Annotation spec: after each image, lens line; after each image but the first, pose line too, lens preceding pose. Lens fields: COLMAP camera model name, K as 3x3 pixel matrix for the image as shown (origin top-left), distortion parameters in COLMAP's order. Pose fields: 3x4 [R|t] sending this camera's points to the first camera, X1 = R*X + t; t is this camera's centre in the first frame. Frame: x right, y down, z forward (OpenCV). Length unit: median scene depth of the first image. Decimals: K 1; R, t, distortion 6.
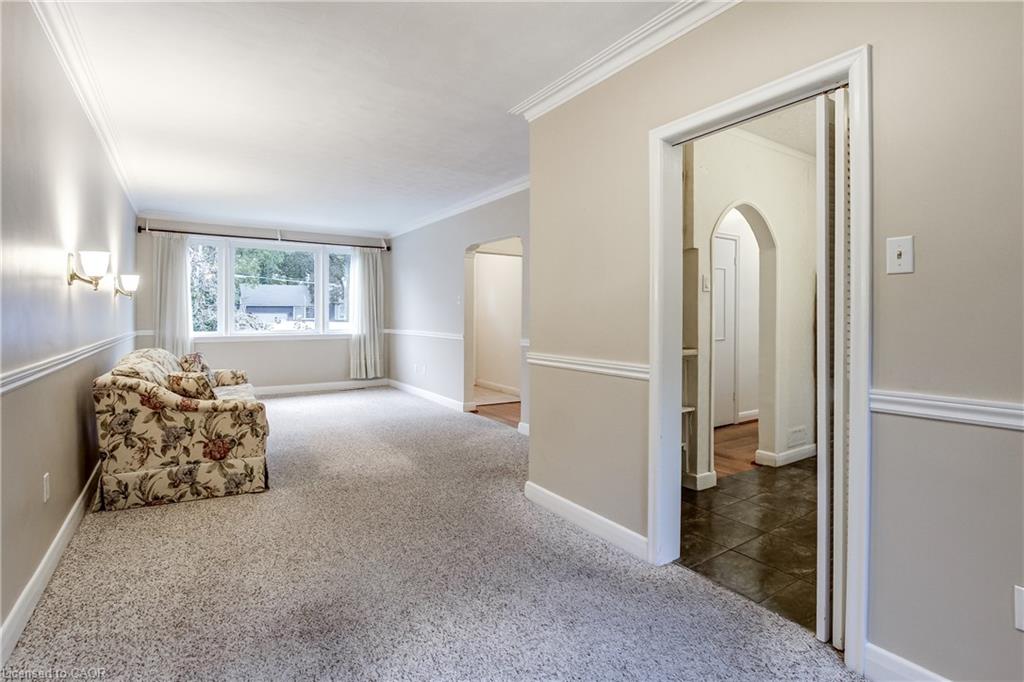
lens RADIAL K [[482.2, 0, 509.3], [0, 482.2, 310.7], [0, 0, 1]] dist [-0.006511, 0.001014]
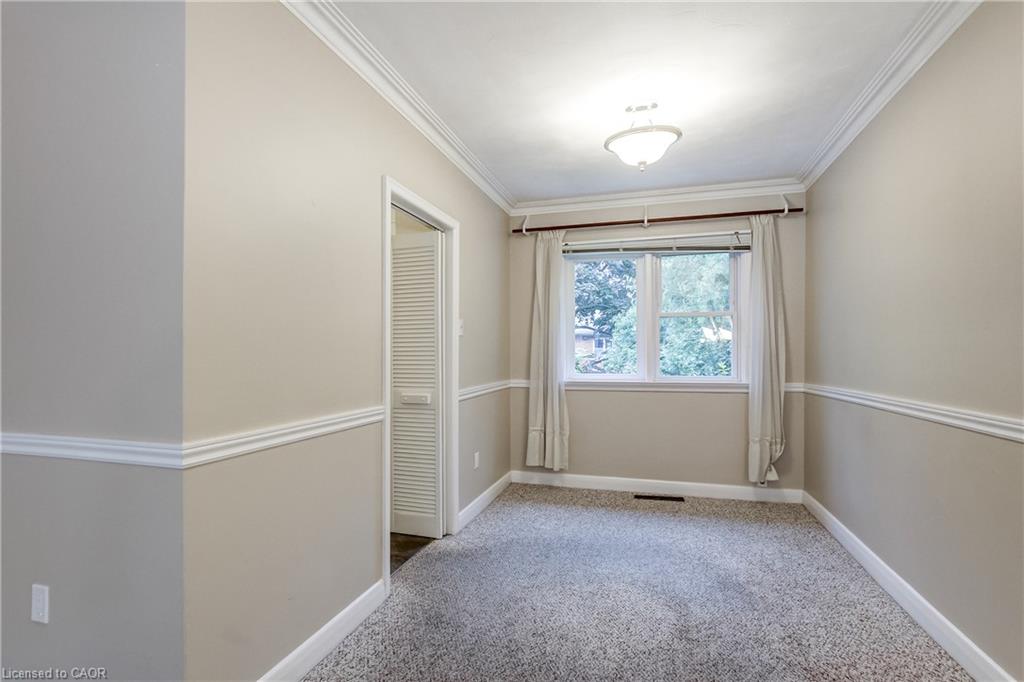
lens RADIAL K [[482.2, 0, 509.0], [0, 482.2, 351.1], [0, 0, 1]] dist [-0.006511, 0.001014]
pose [[-0.633780, 0.001494, 0.773512, -0.787584], [-0.002073, 0.999991, -0.003630, 0.005410], [-0.773511, -0.003905, -0.633771, 1.724303]]
